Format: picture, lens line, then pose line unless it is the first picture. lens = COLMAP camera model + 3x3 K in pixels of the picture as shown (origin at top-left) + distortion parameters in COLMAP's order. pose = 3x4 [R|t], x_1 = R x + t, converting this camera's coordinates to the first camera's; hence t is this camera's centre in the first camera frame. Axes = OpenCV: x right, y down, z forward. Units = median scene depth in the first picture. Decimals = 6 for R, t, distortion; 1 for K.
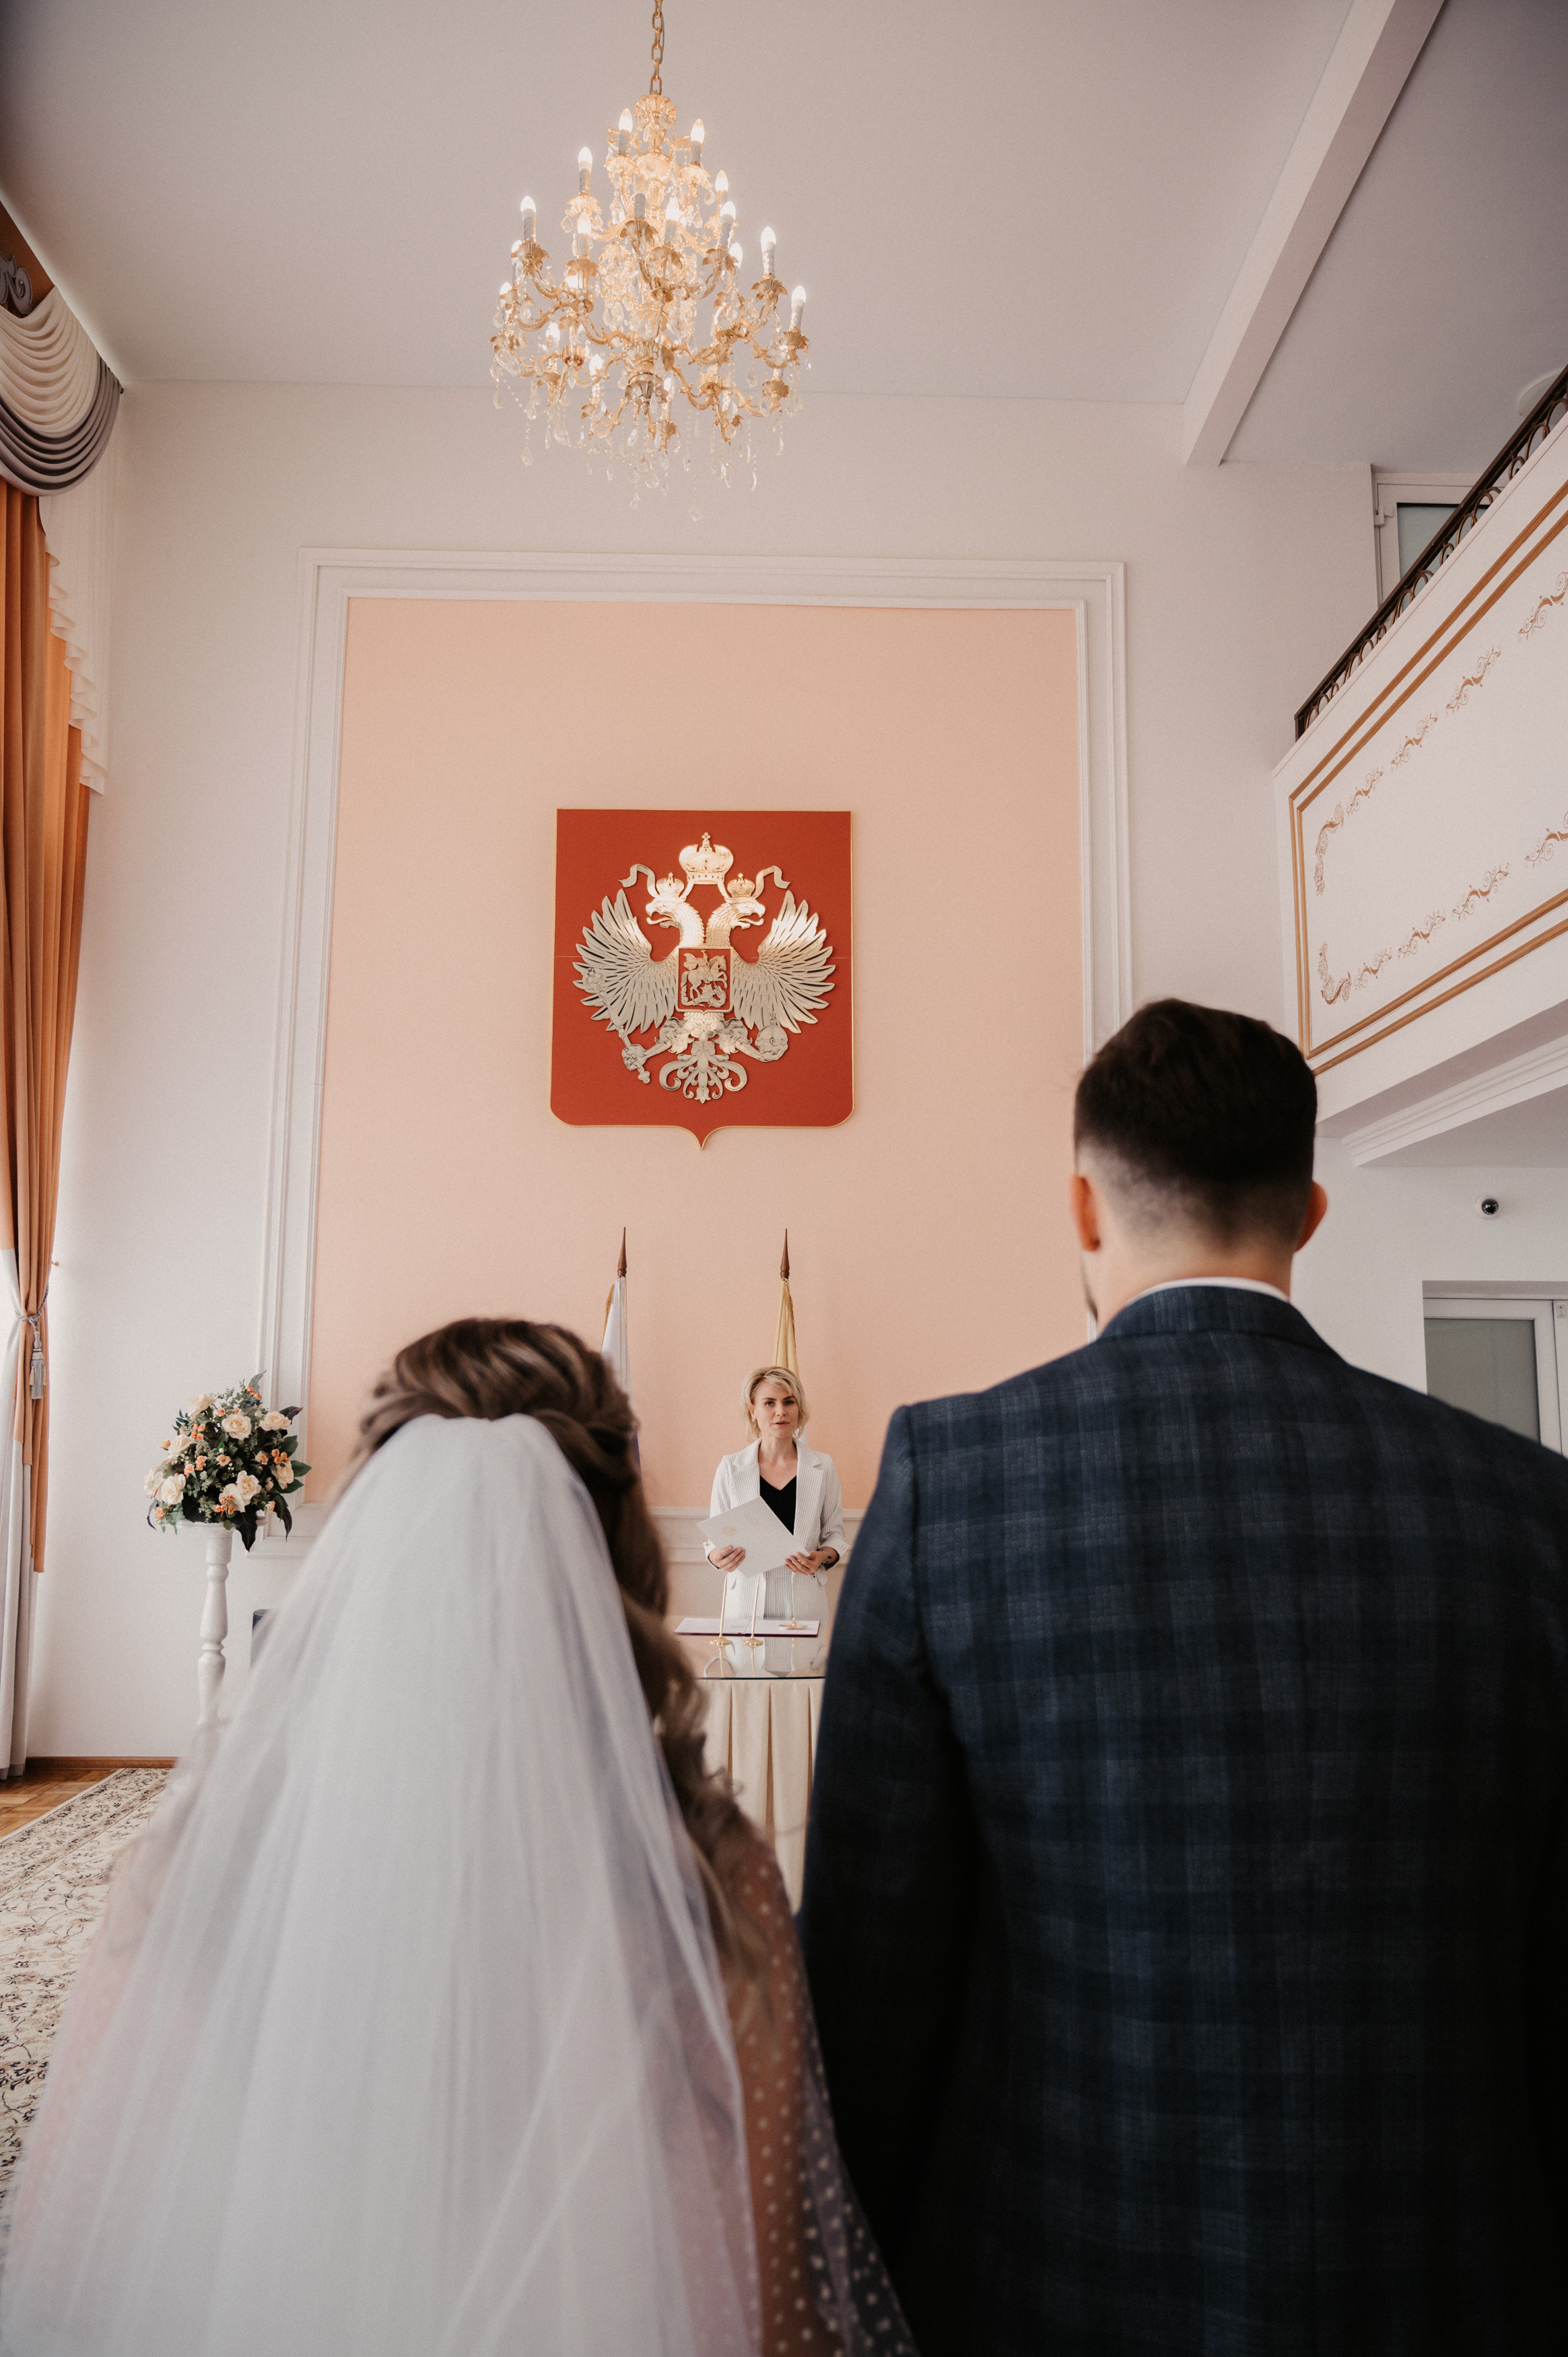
lens RADIAL K [[1575.7, 0, 797.8], [0, 1575.7, 1178.5], [0, 0, 1]] dist [-0.007628, 0.007775]
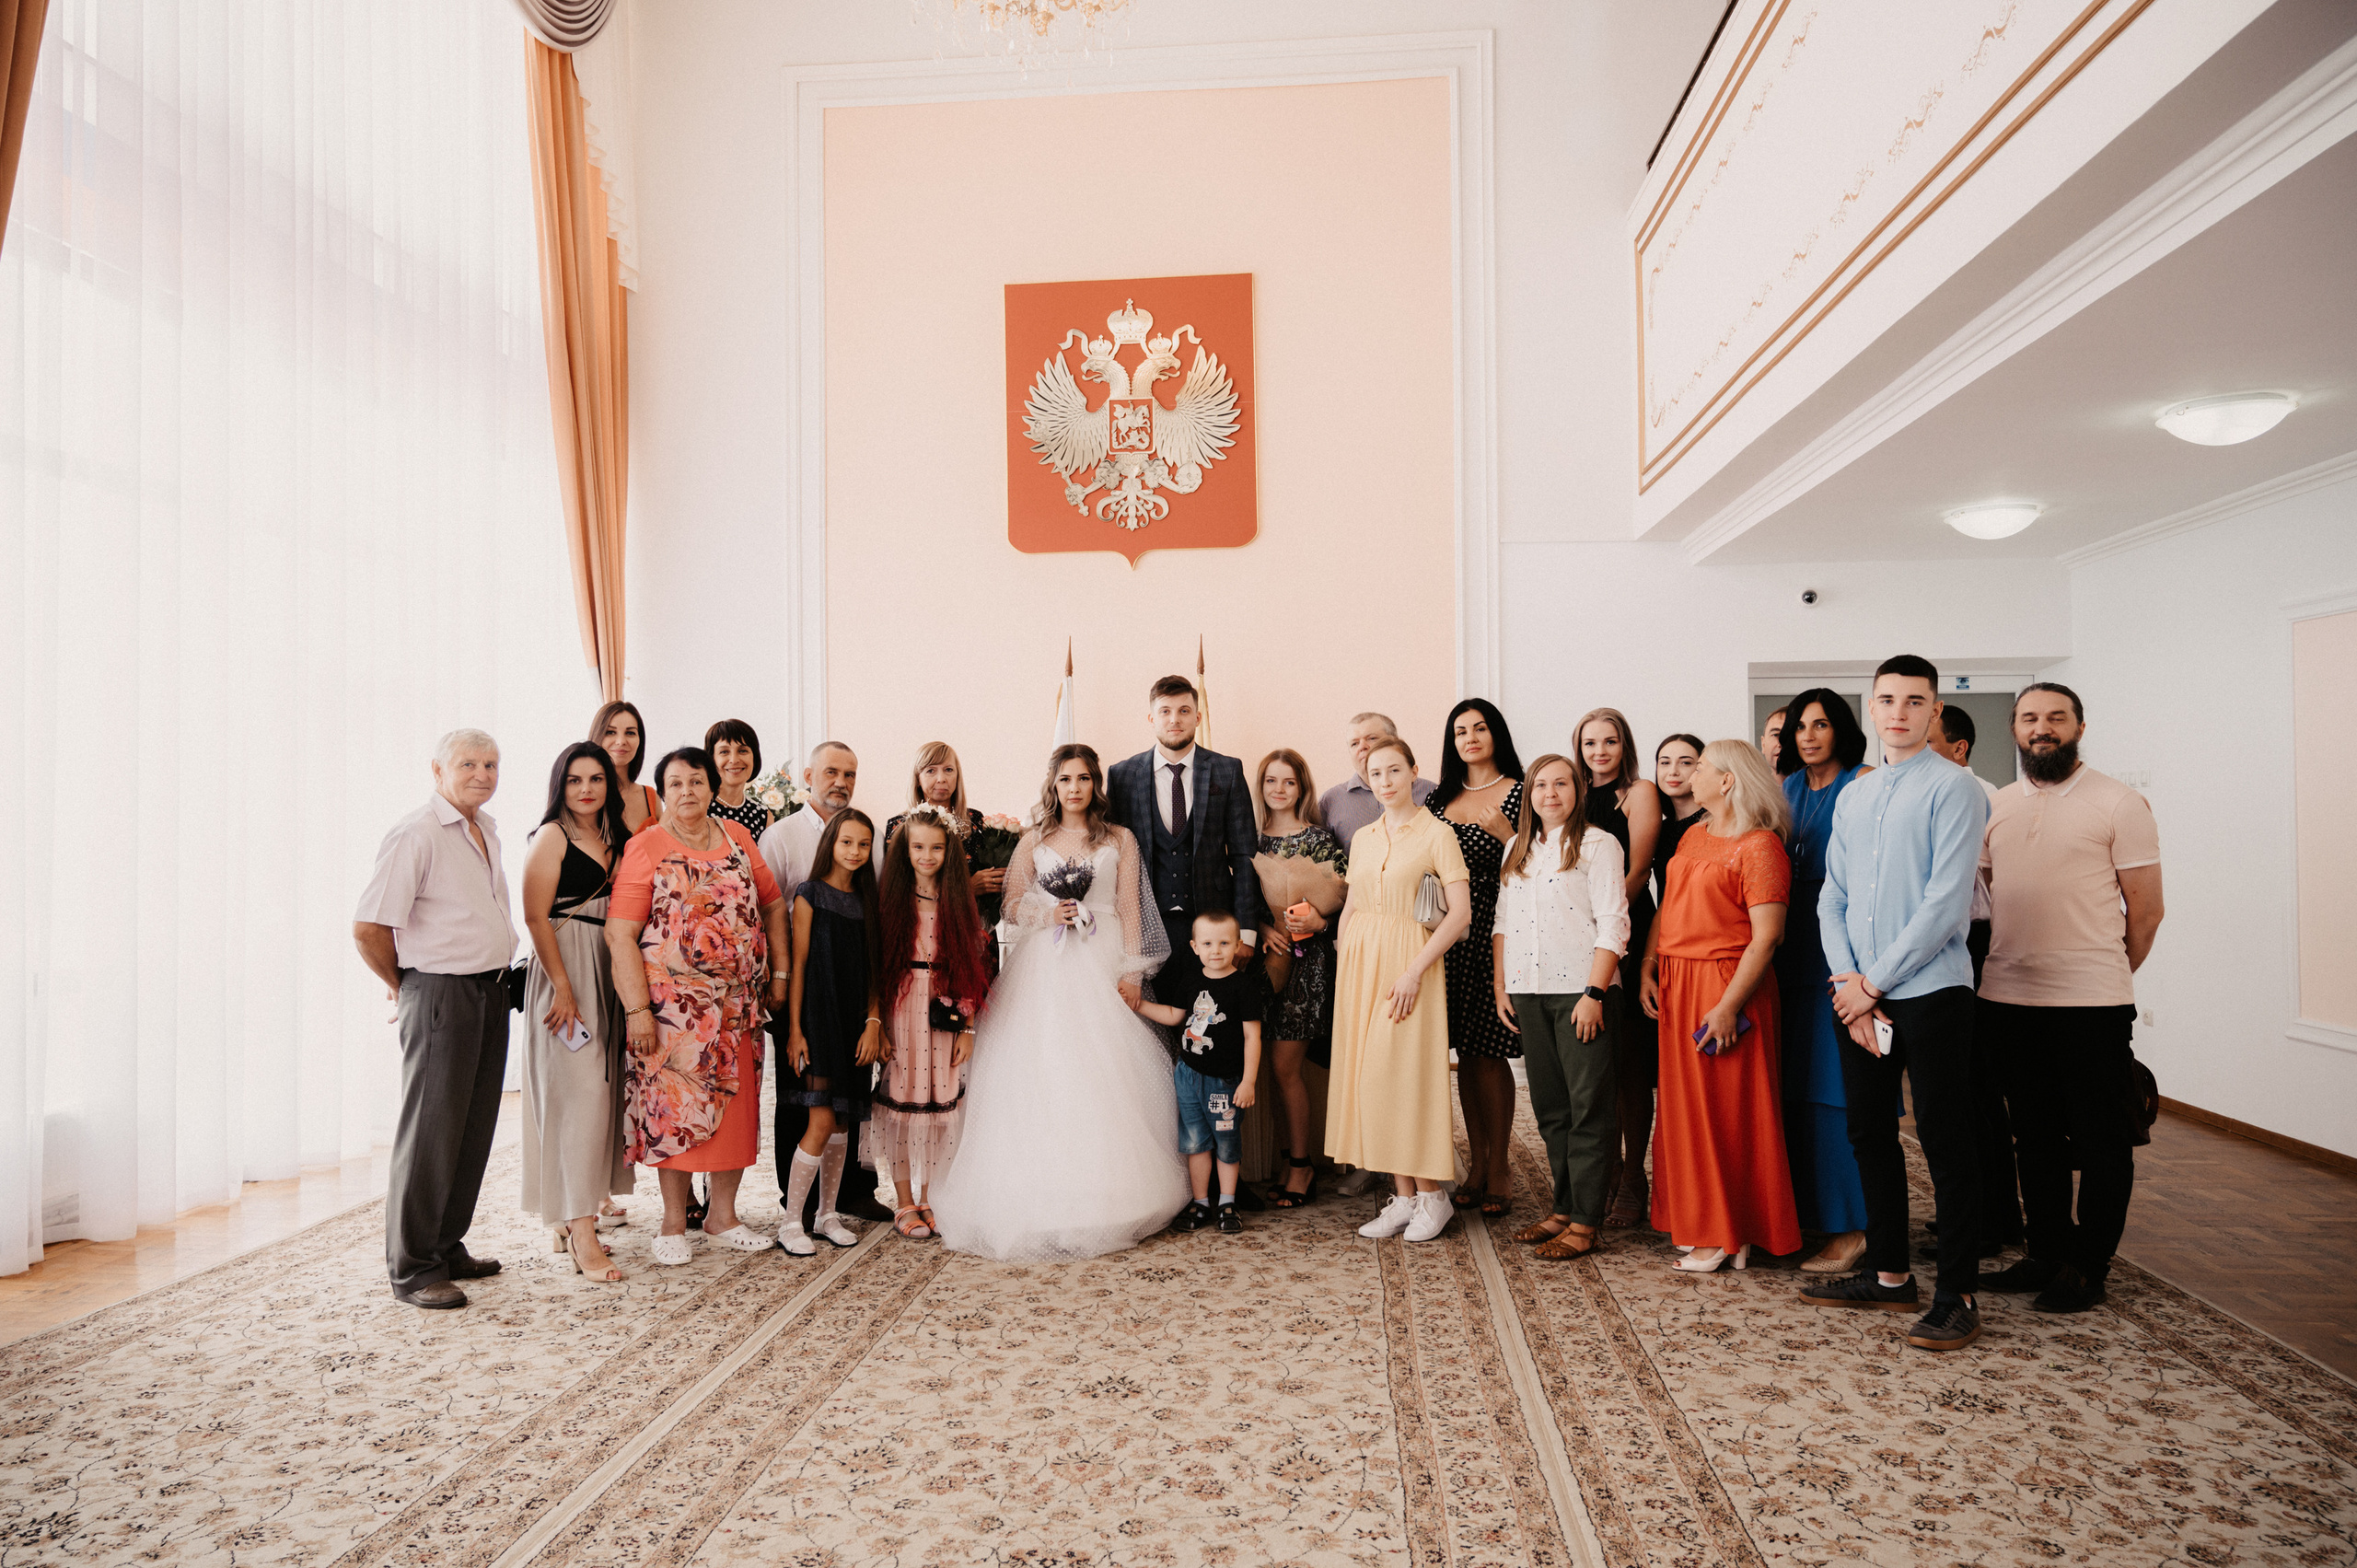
lens RADIAL K [[1661.8, 0, 1160.9], [0, 1661.8, 782.5], [0, 0, 1]] dist [-0.004884, 0.004967]
pose [[0.993228, -0.018624, -0.114676, 0.103176], [0.032245, 0.992478, 0.118096, -0.006312], [0.111614, -0.120994, 0.986358, -0.273435]]
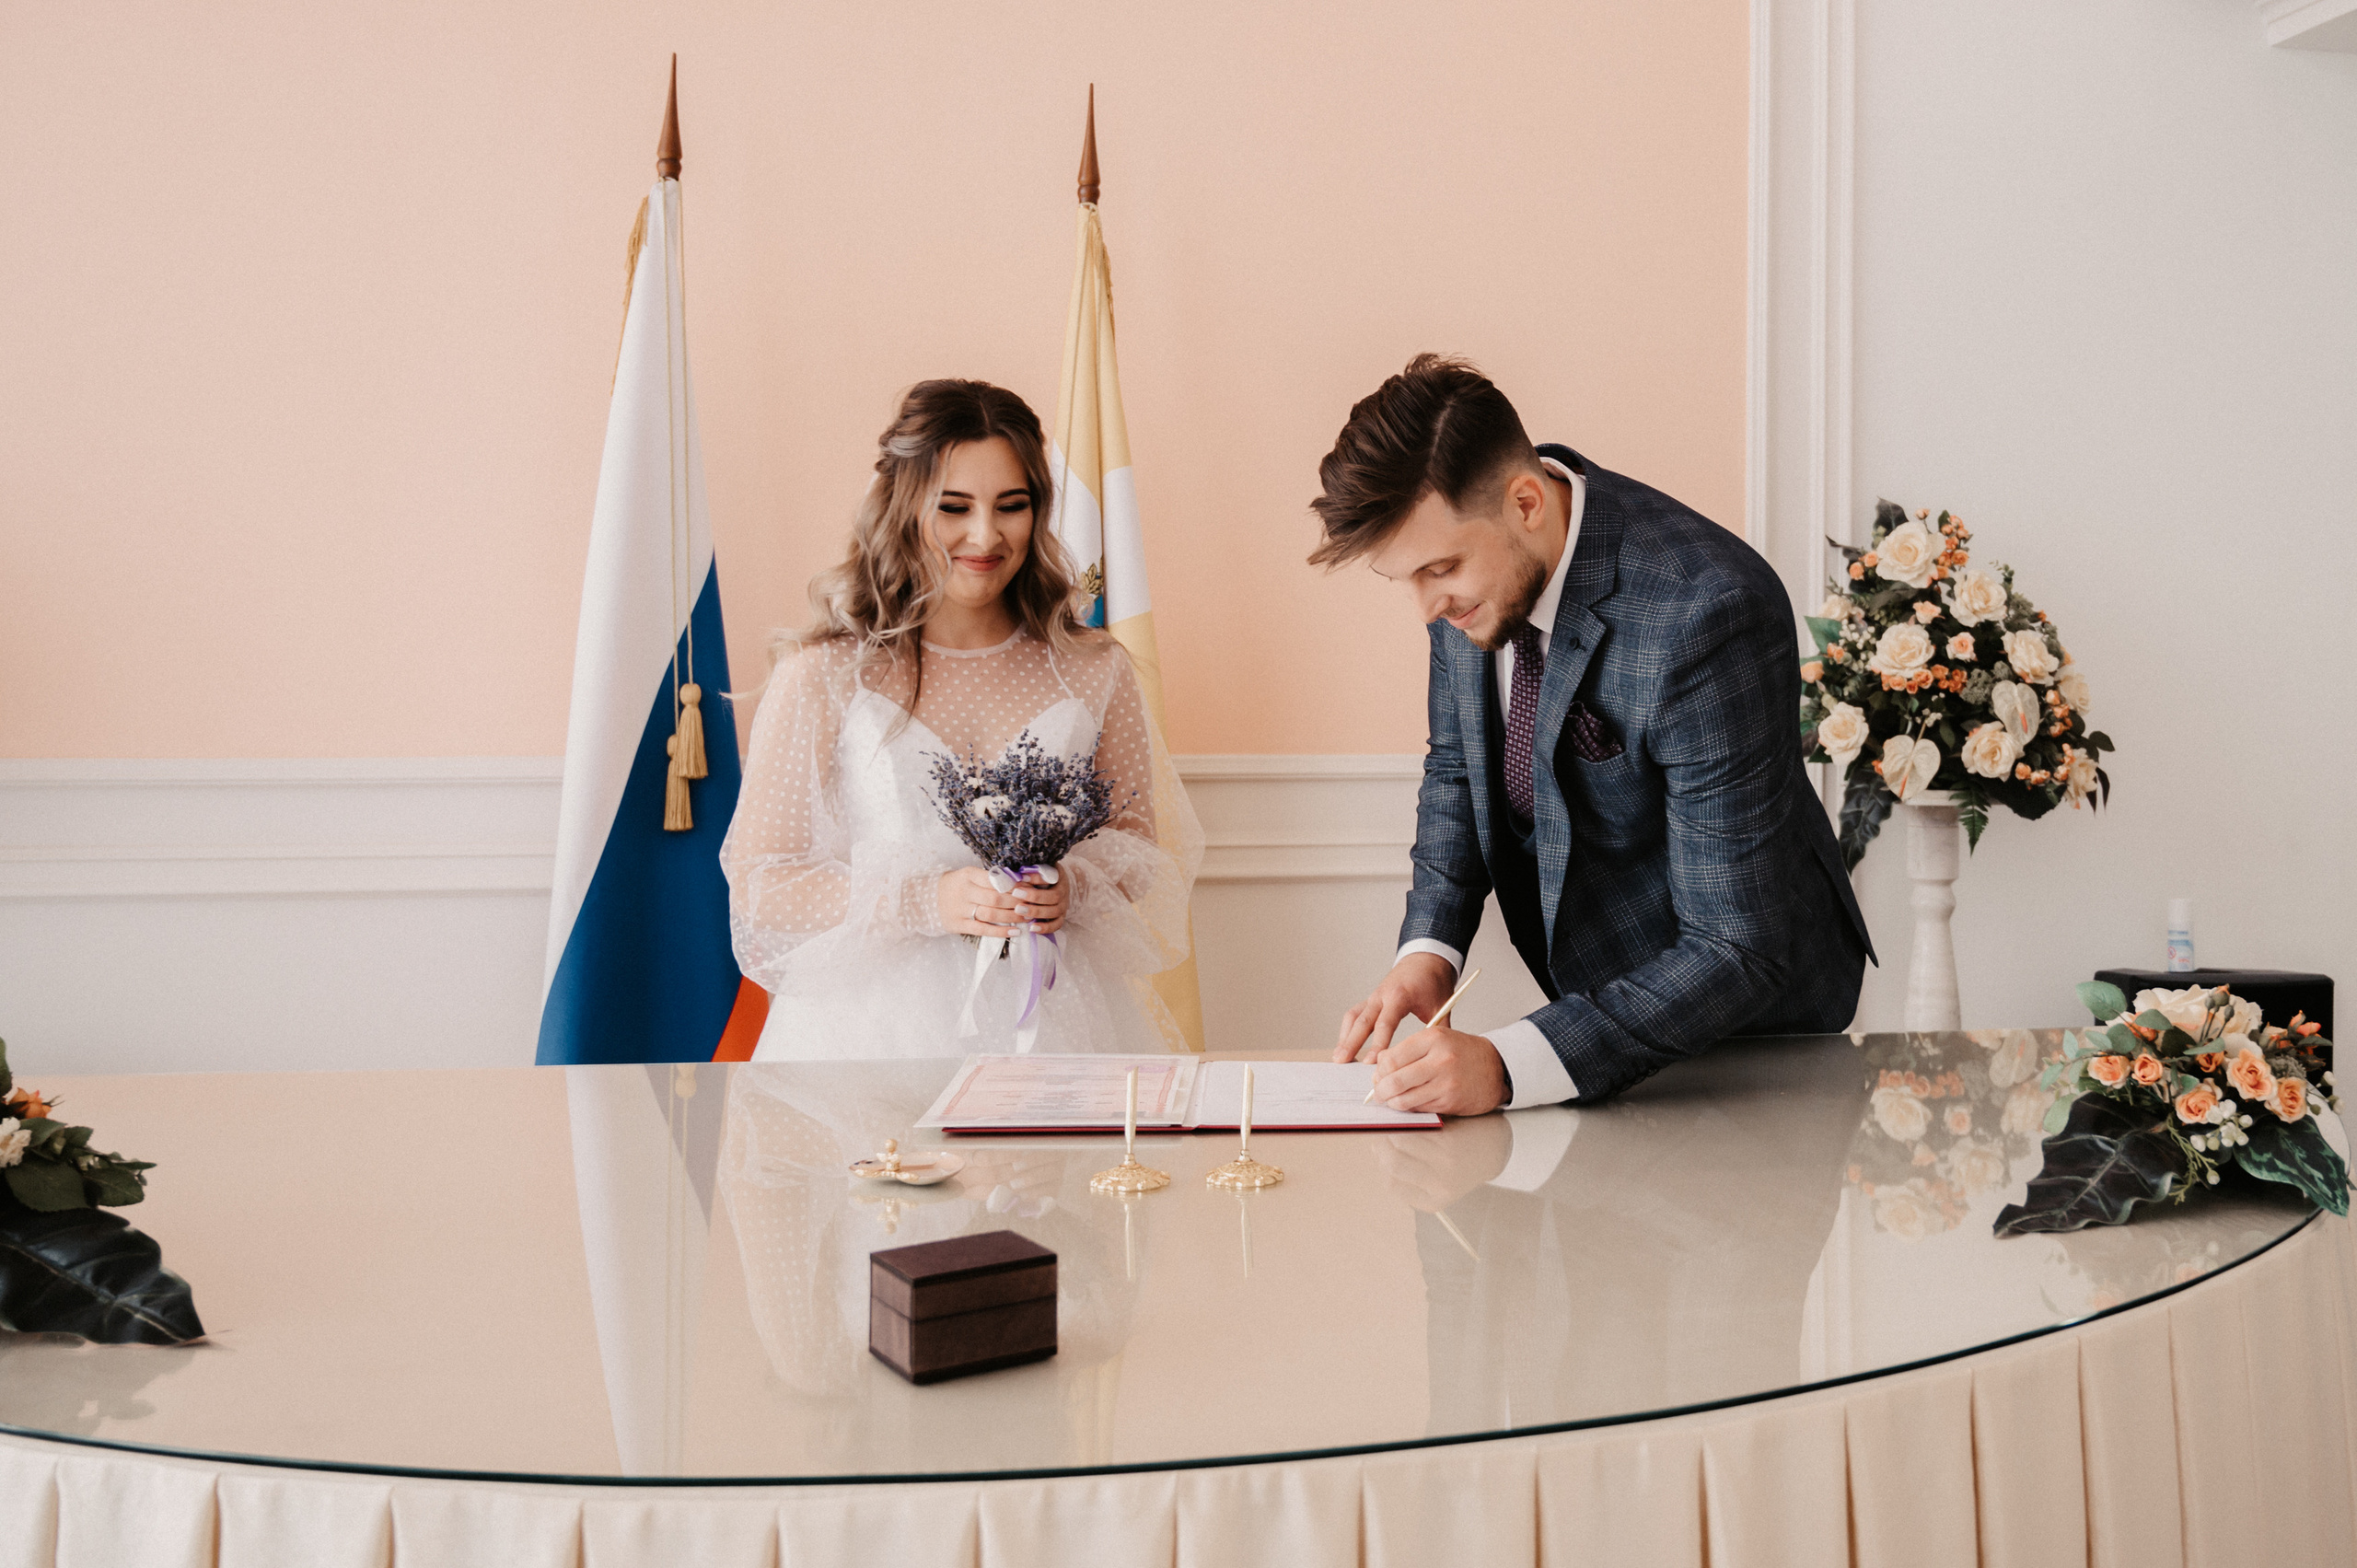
lens RADIAL K [[2149.9, 0, 1444.2], [0, 2149.9, 661.8], [0, 0, 1]] dist [-0.007637, 0.007690]
pose [[0.968575, -0.003730, 0.248694, -0.056039], [-0.032276, 0.989548, 0.140546, 0.095705], [-0.246619, -0.144156, 0.958331, 0.406315]]
